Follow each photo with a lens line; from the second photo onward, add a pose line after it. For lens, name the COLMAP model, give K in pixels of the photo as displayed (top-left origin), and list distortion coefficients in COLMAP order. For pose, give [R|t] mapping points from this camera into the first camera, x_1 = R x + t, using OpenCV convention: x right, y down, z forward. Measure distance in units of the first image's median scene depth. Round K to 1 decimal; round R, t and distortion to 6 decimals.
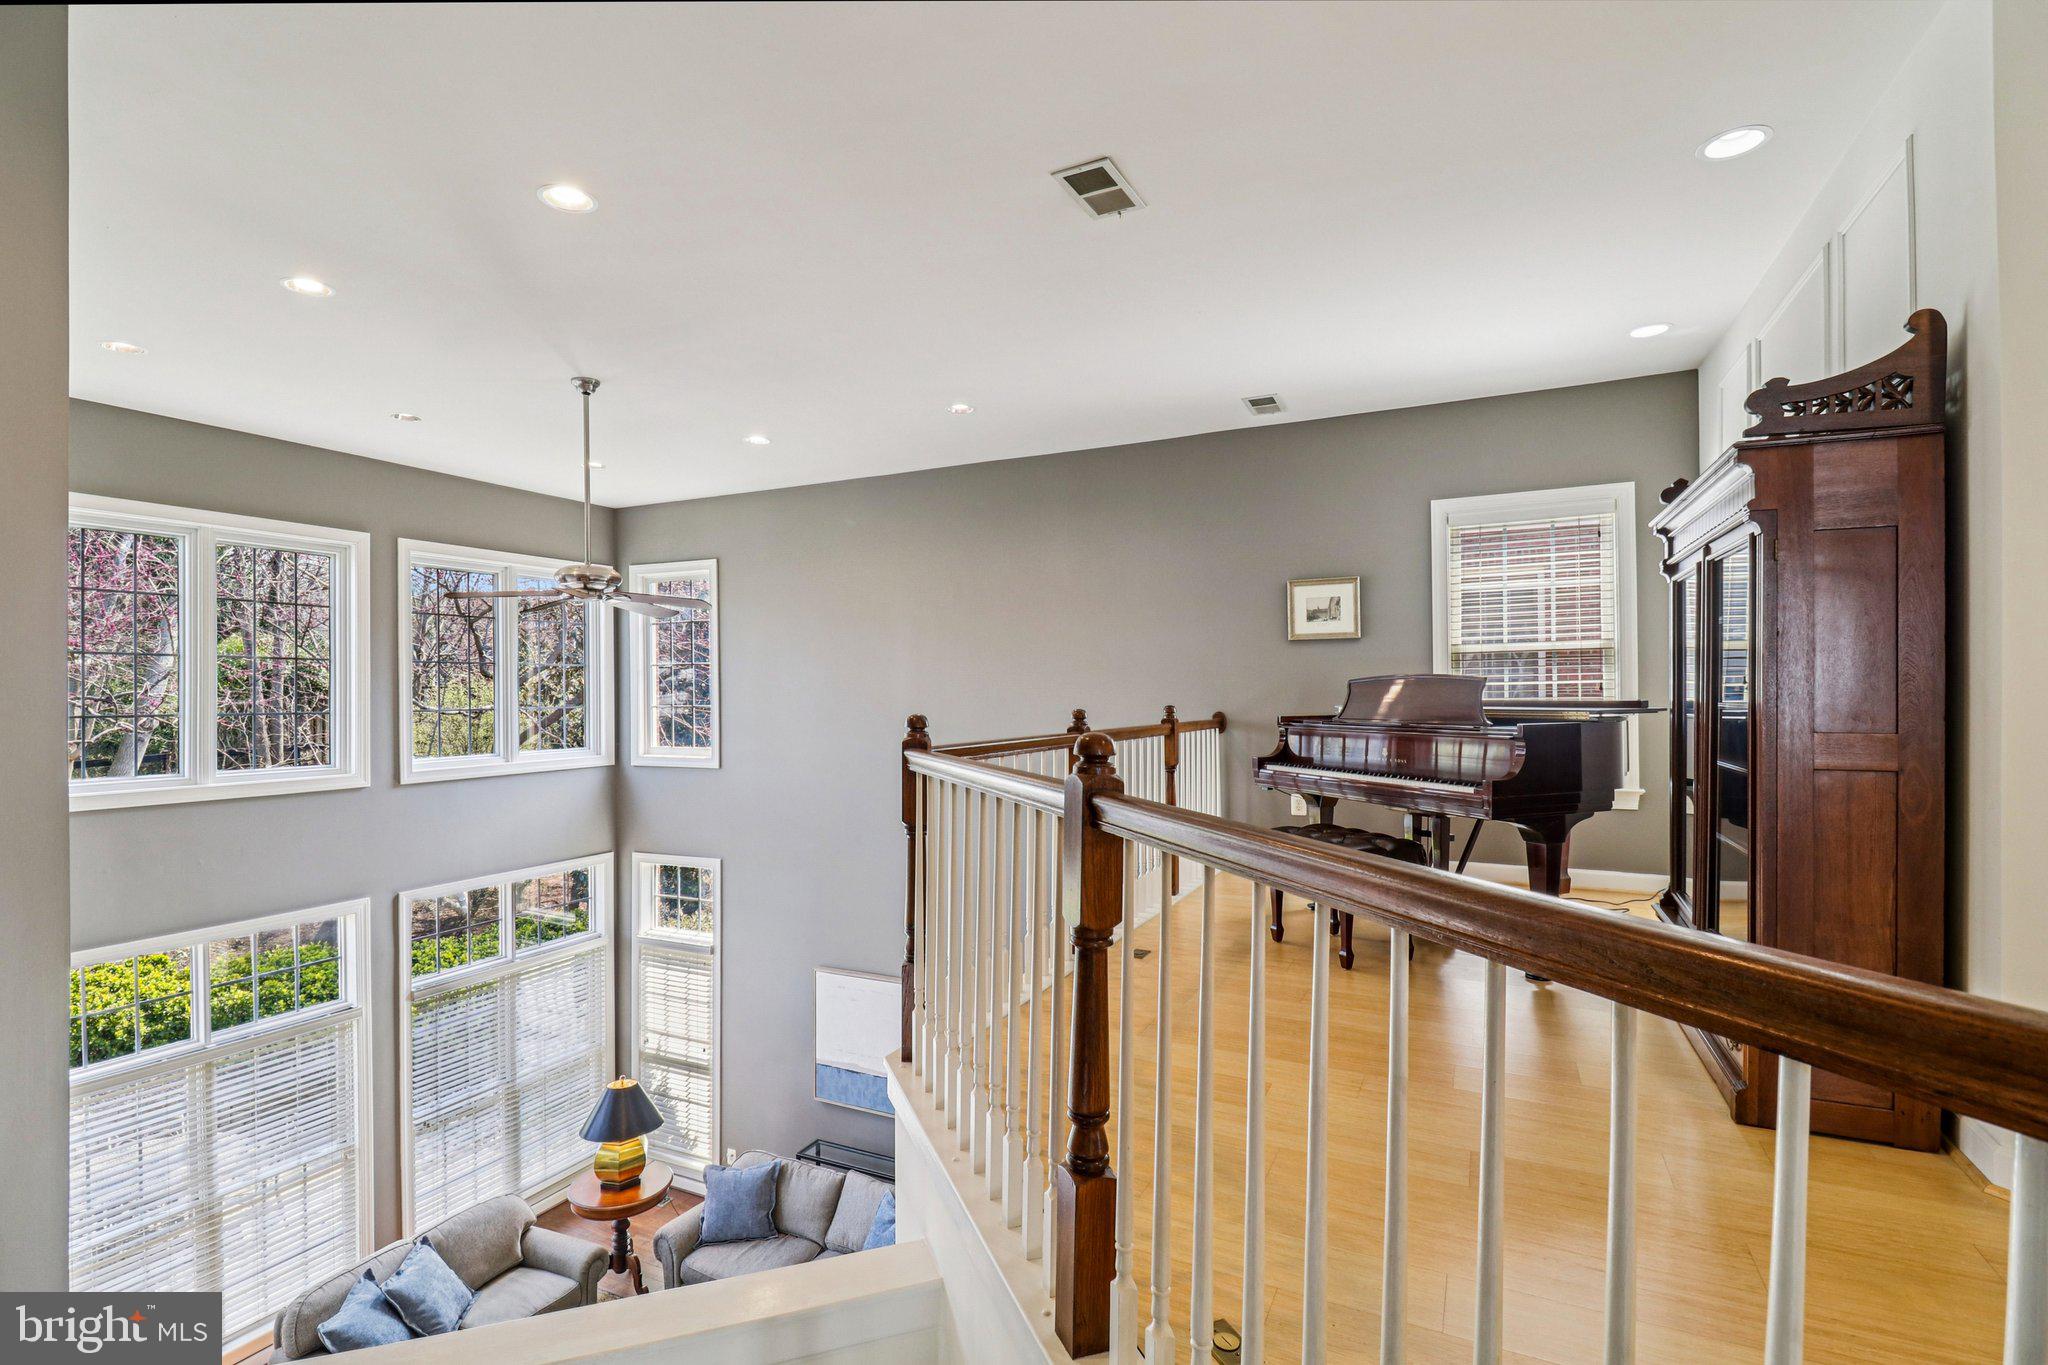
lens RADIAL K [[951.7, 0, 1024.1], [0, 951.7, 708.2], [0, 0, 1]] dist [0.001680, -0.011147]
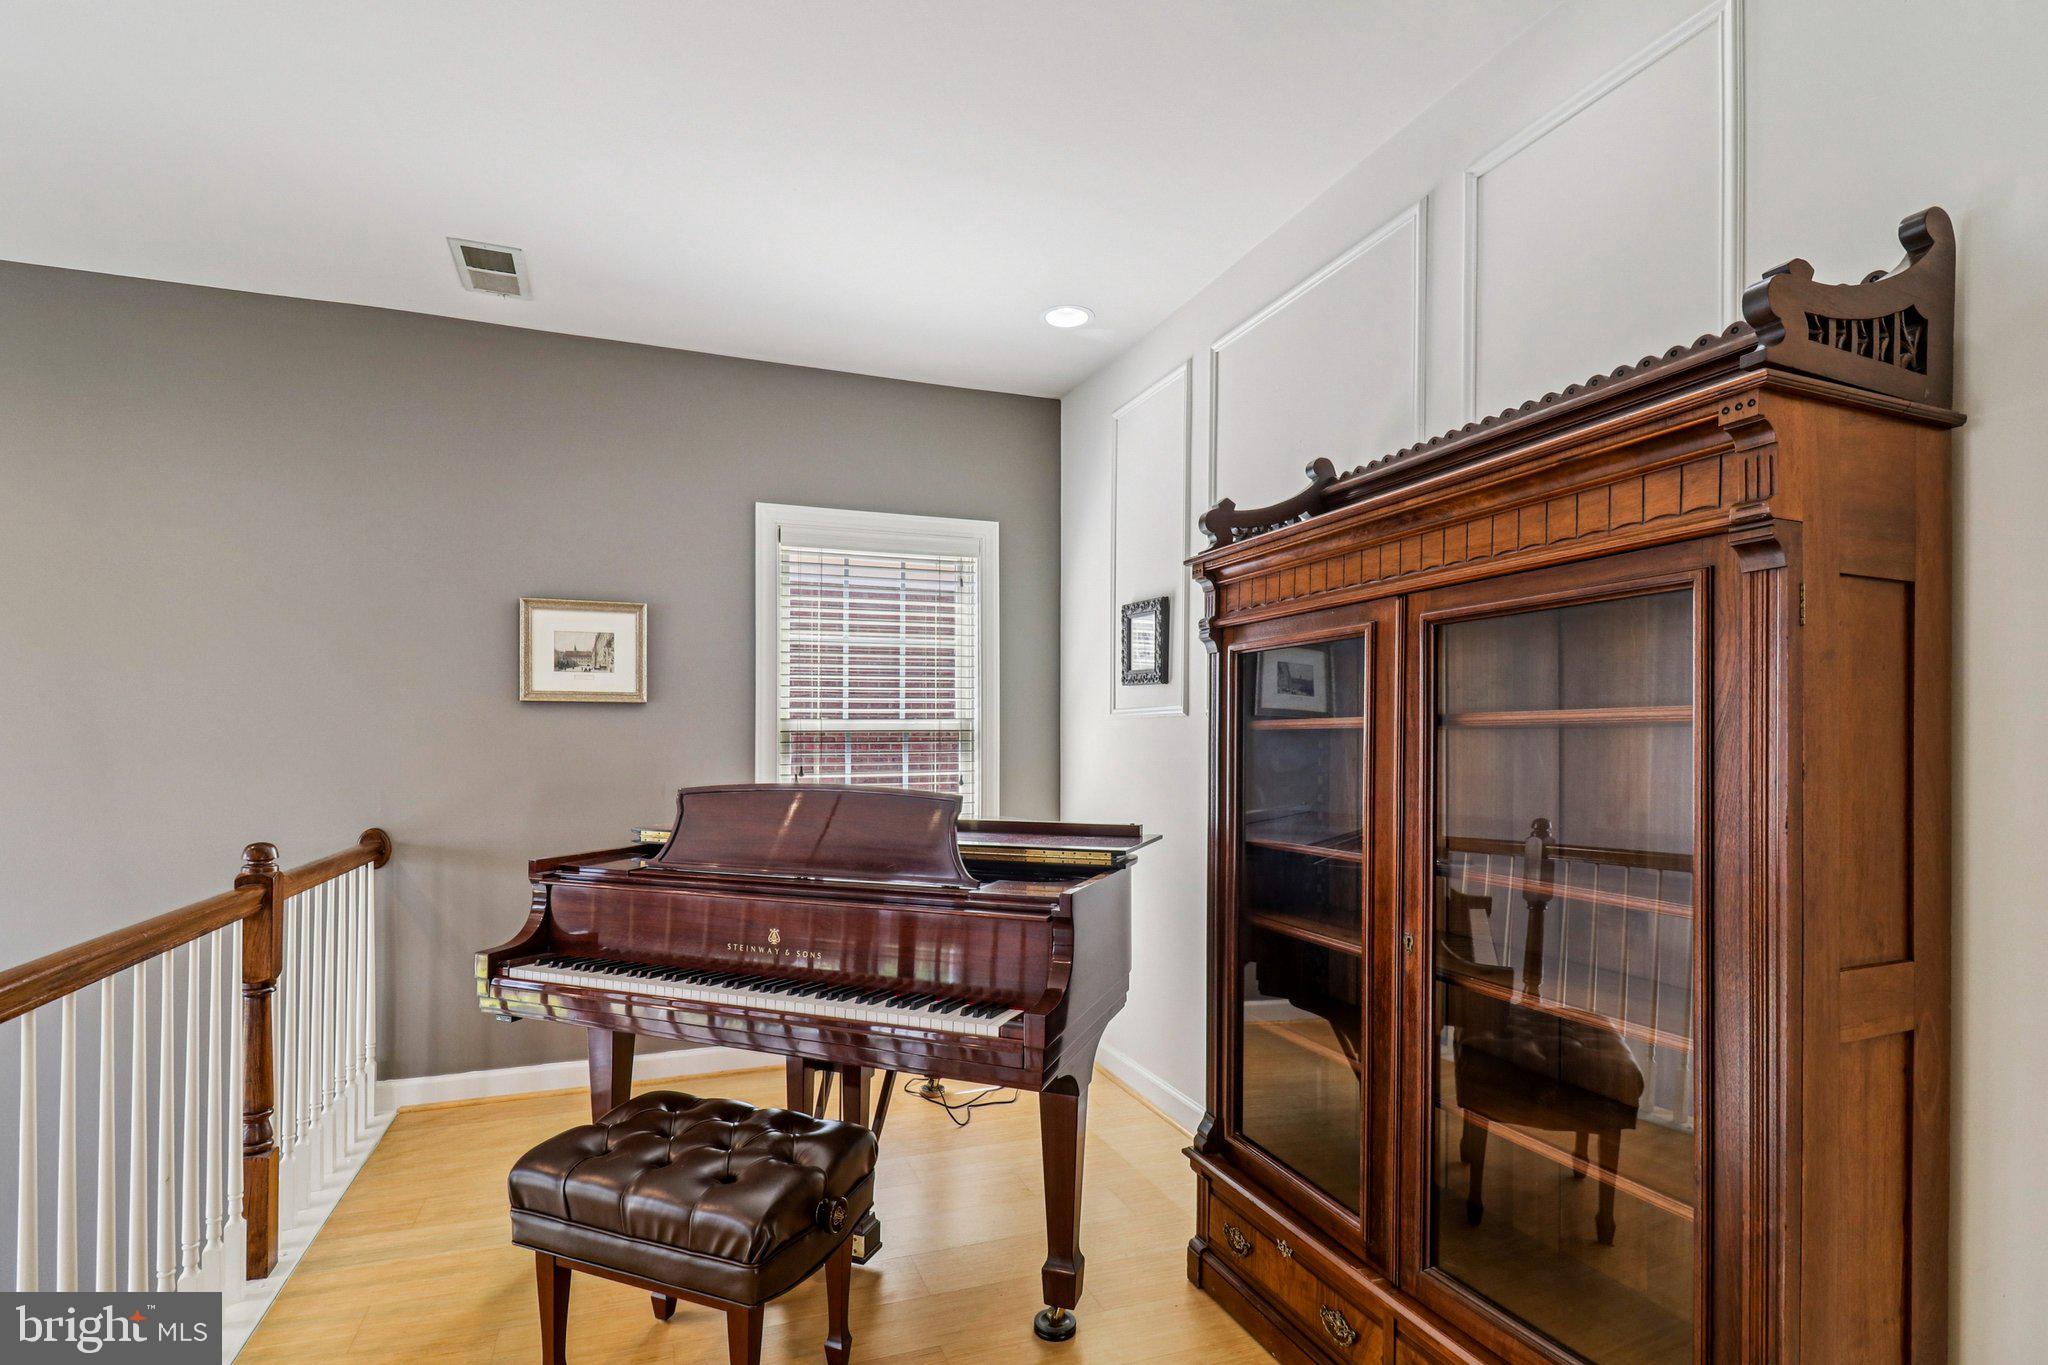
lens RADIAL K [[981.5, 0, 1015.0], [0, 981.5, 722.6], [0, 0, 1]] dist [0.008764, 0.000221]
pose [[0.689831, 0.024641, 0.723551, 0.058768], [0.003281, 0.999304, -0.037160, -0.038373], [-0.723963, 0.028008, 0.689270, 0.407198]]
